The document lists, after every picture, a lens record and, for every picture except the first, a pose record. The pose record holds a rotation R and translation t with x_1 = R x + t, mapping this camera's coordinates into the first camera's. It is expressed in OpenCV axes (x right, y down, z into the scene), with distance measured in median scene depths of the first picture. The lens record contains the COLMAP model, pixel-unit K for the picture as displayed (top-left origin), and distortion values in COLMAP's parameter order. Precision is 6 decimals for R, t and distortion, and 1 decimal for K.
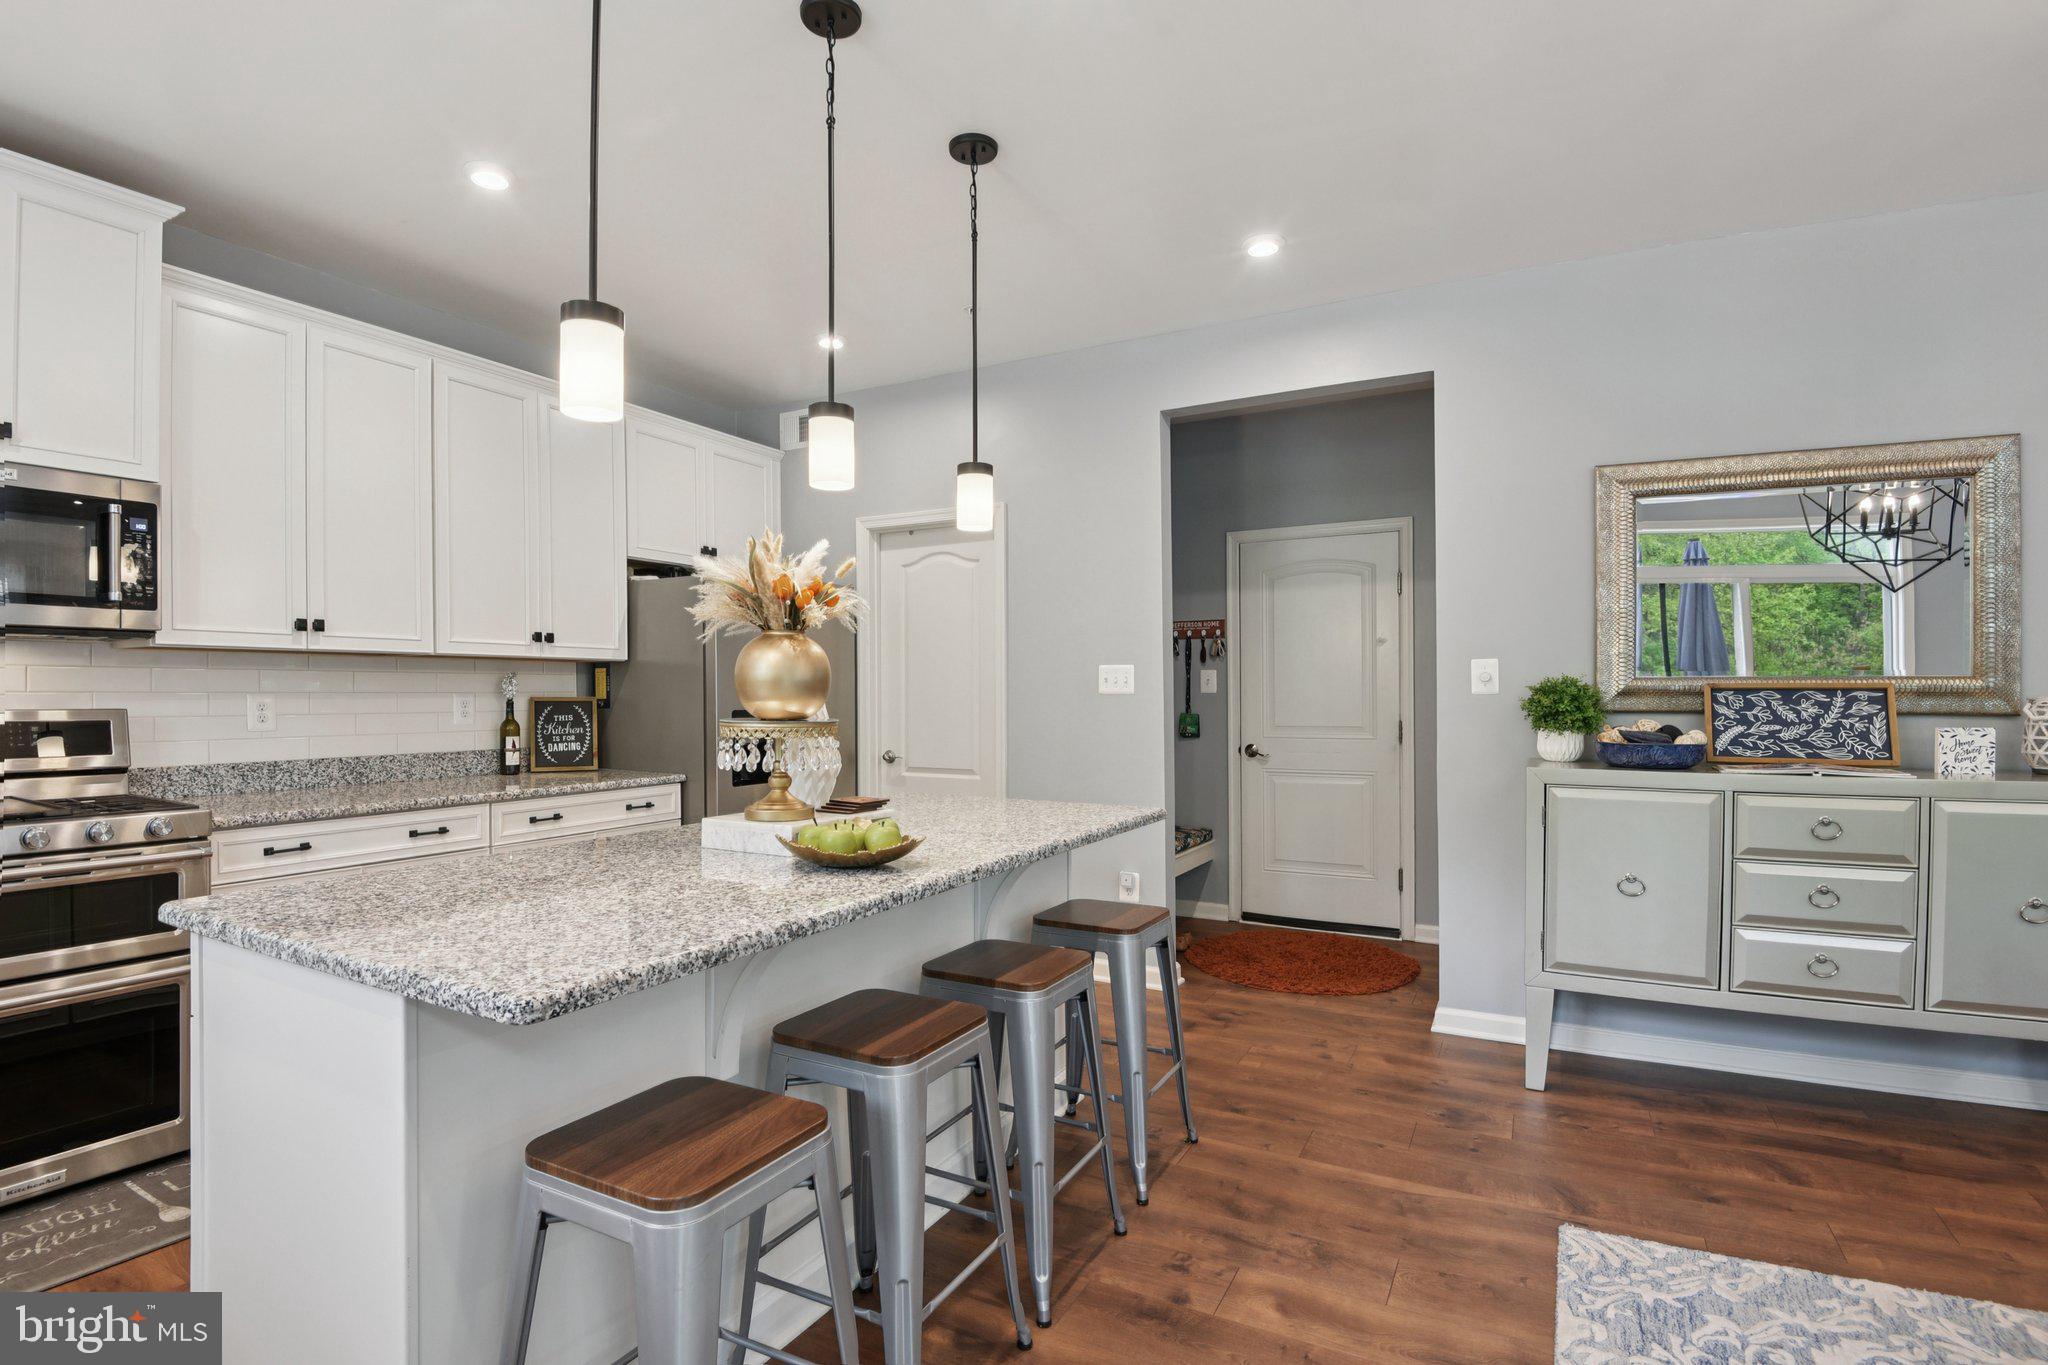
lens RADIAL K [[972.6, 0, 1024.5], [0, 972.6, 696.6], [0, 0, 1]] dist [-0.019606, -0.015425]
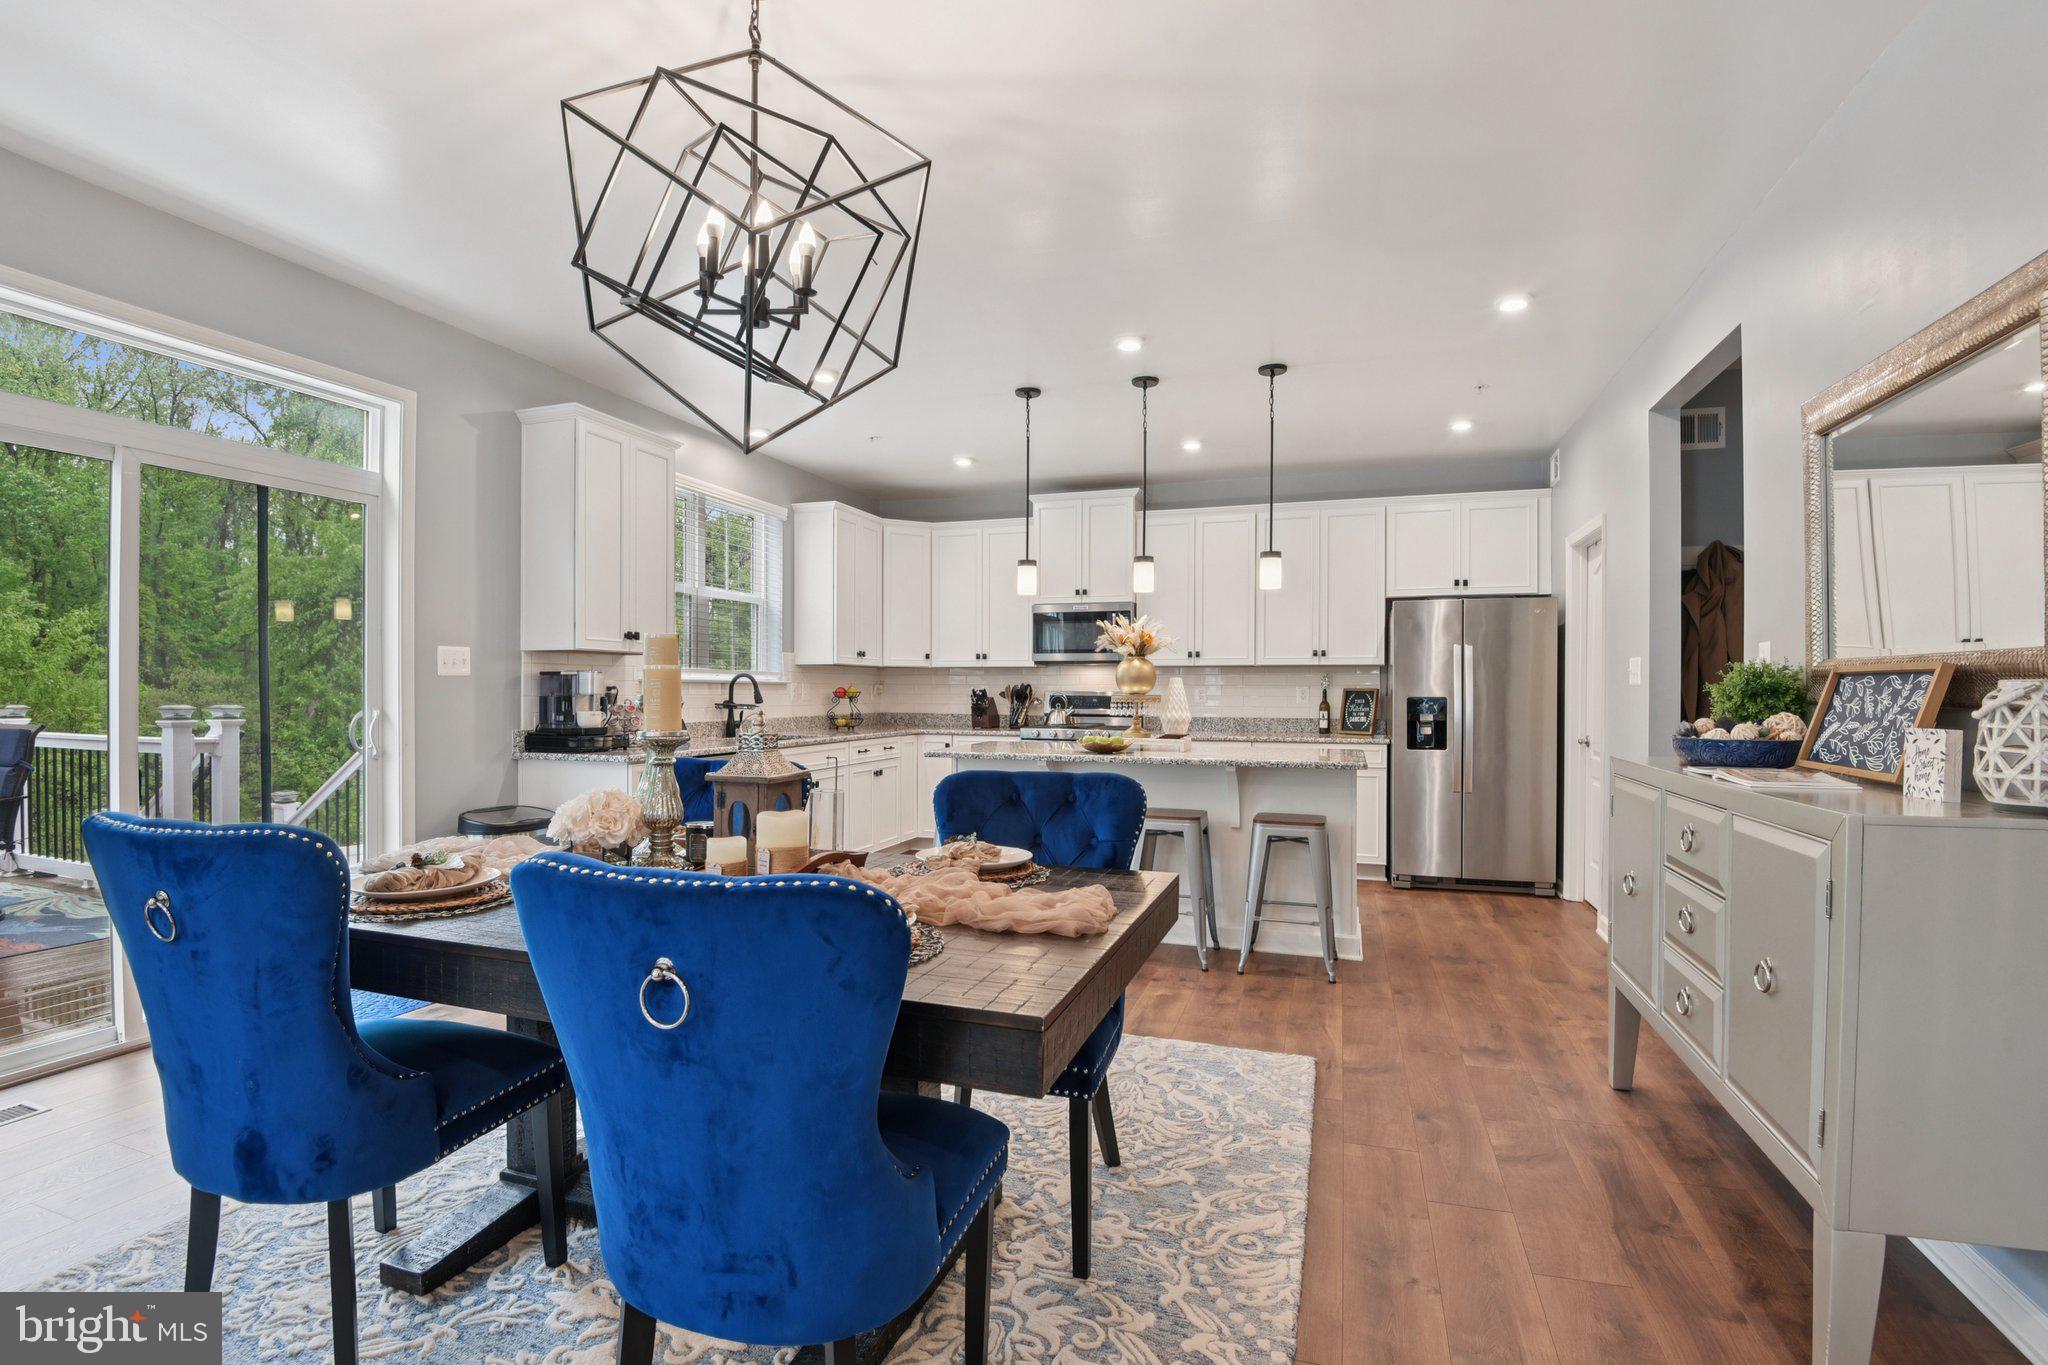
lens RADIAL K [[972.6, 0, 1013.9], [0, 972.6, 685.1], [0, 0, 1]] dist [-0.019606, -0.015425]
pose [[0.156680, -0.003346, -0.987644, 1.587478], [-0.008022, 0.999957, -0.004660, 0.011220], [0.987617, 0.008653, 0.156647, 0.278108]]
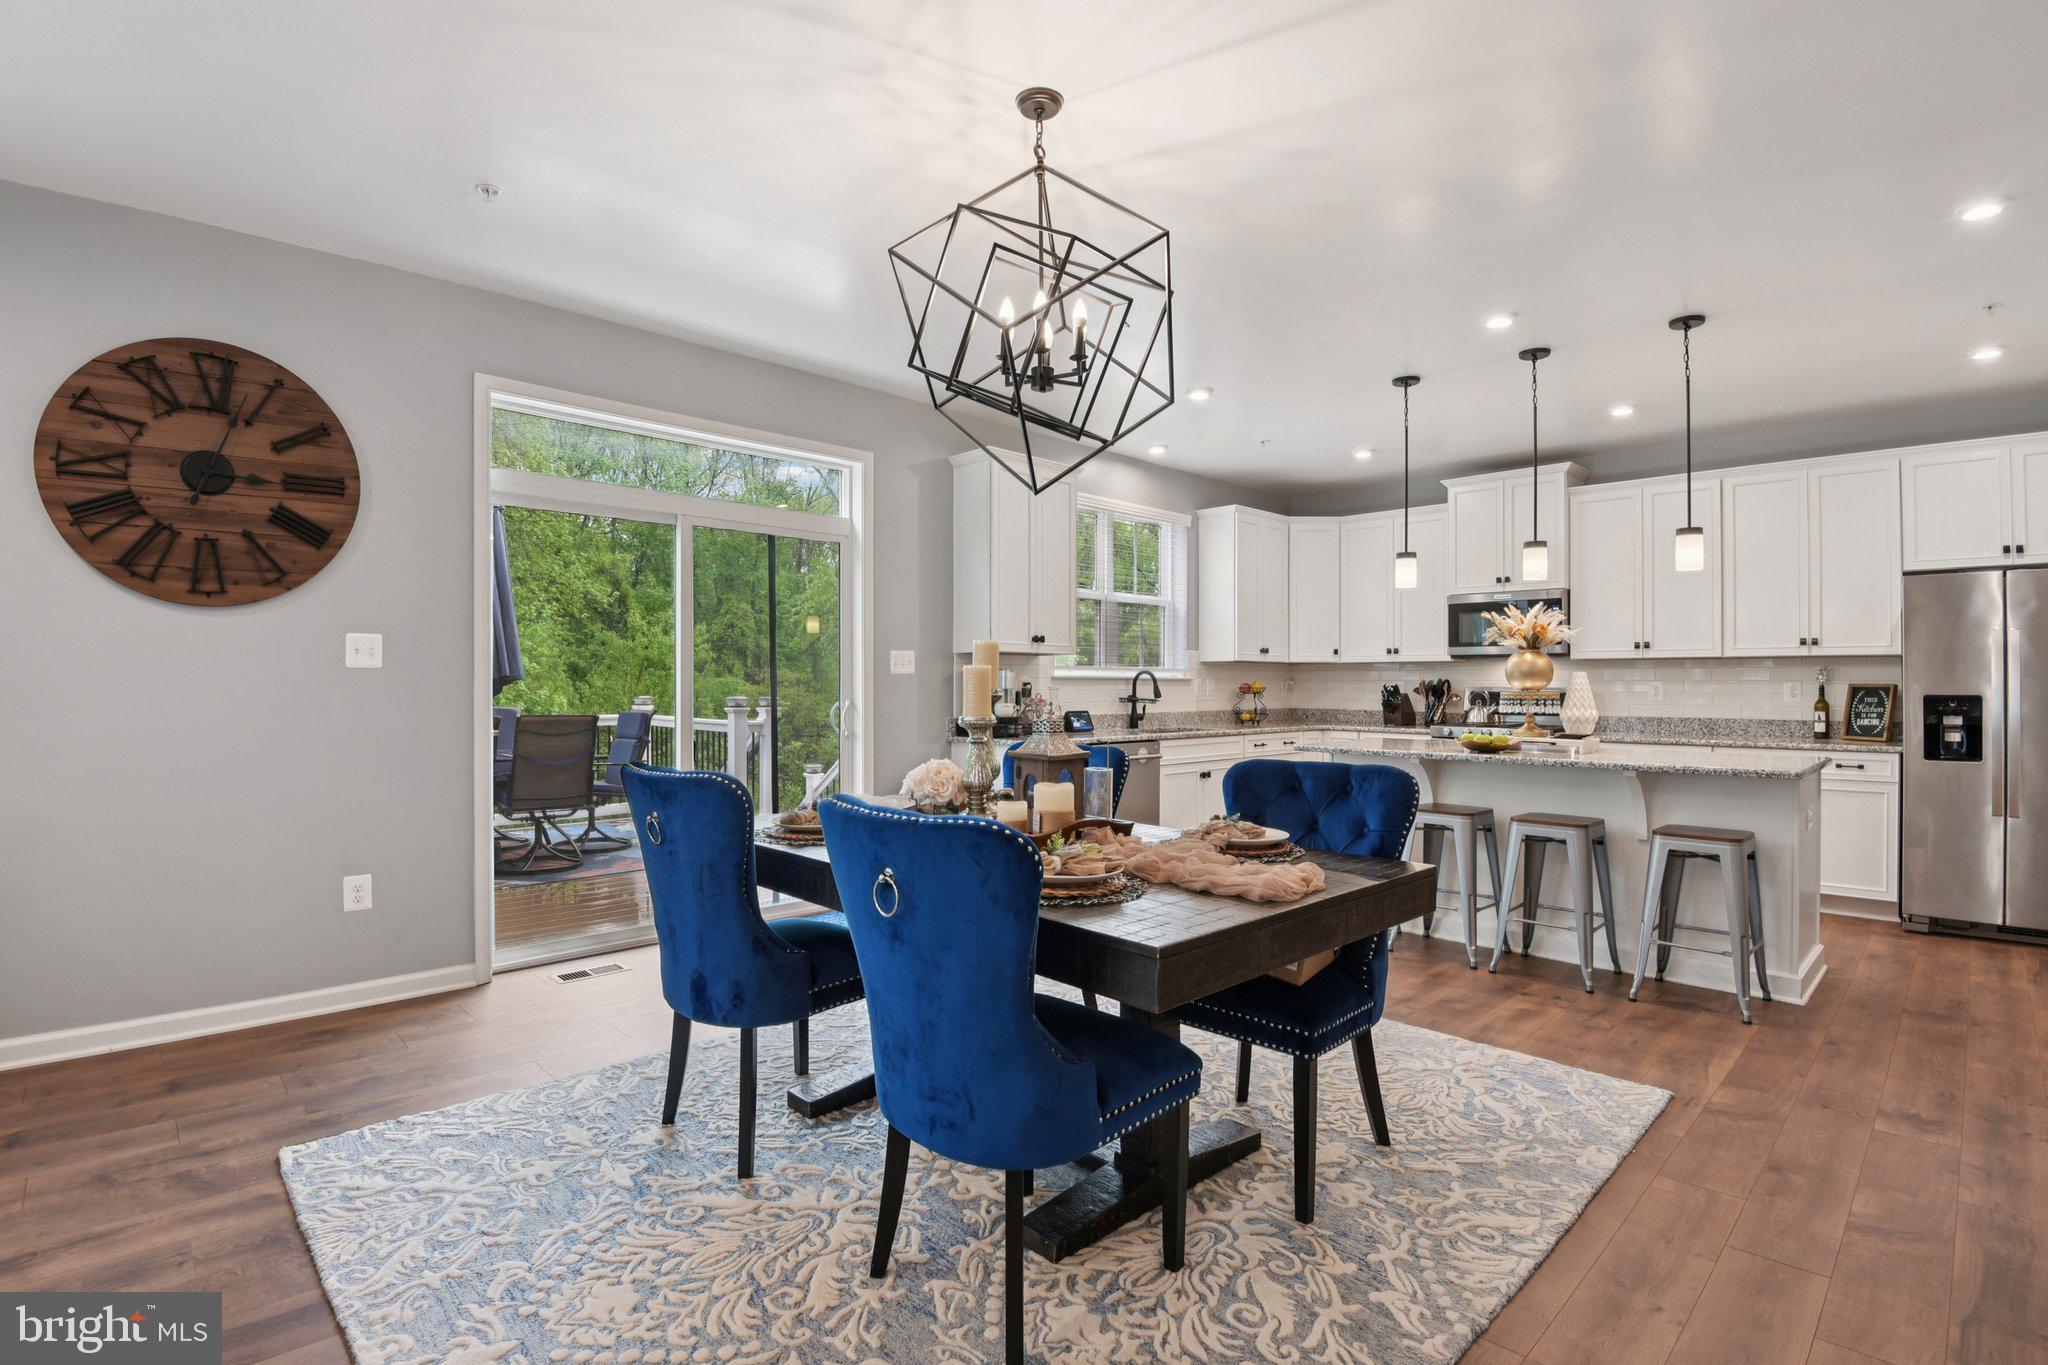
lens RADIAL K [[972.6, 0, 1014.0], [0, 972.6, 676.9], [0, 0, 1]] dist [-0.019606, -0.015425]
pose [[-0.315792, -0.007764, -0.948797, 1.708939], [-0.007992, 0.999953, -0.005523, 0.011484], [0.948795, 0.005838, -0.315839, 0.471473]]
